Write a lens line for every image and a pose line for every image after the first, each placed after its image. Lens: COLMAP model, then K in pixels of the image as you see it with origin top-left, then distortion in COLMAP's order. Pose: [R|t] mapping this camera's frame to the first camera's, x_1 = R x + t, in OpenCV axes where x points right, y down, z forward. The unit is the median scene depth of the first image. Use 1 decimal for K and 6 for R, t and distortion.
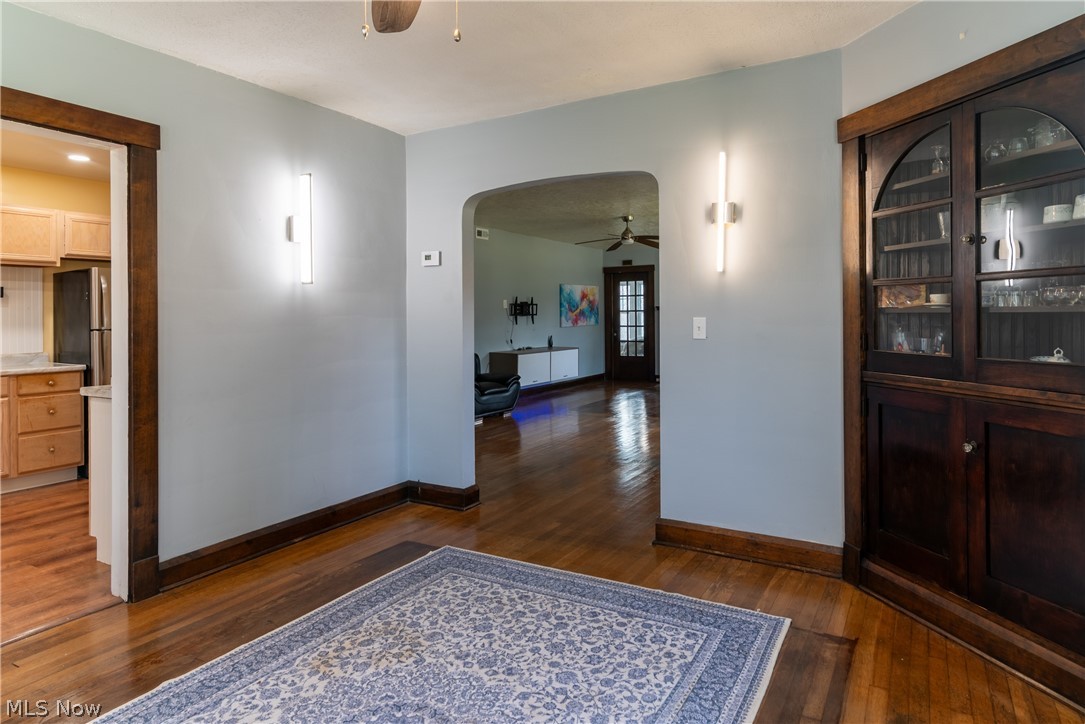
lens RADIAL K [[644.4, 0, 545.4], [0, 644.4, 306.5], [0, 0, 1]] dist [0.003584, 0.001132]
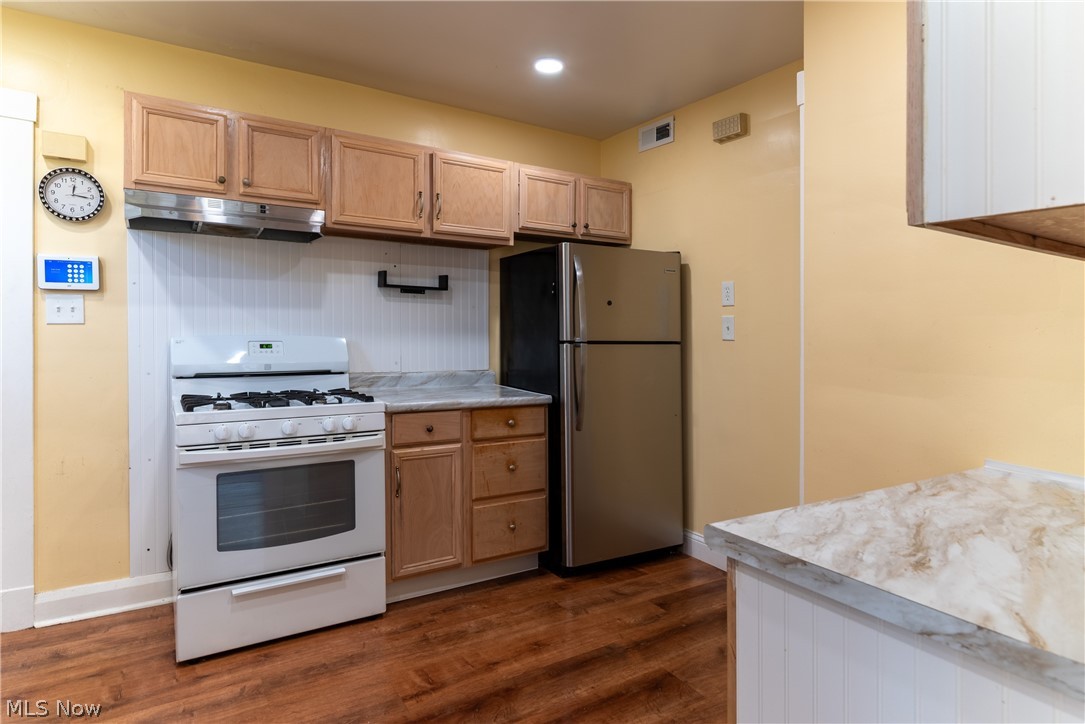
lens RADIAL K [[611.8, 0, 542.7], [0, 611.8, 349.7], [0, 0, 1]] dist [0.004573, 0.000534]
pose [[0.886453, 0.042750, -0.460840, -0.932906], [-0.019610, 0.998300, 0.054886, 0.025206], [0.462403, -0.039617, 0.885784, 0.970601]]
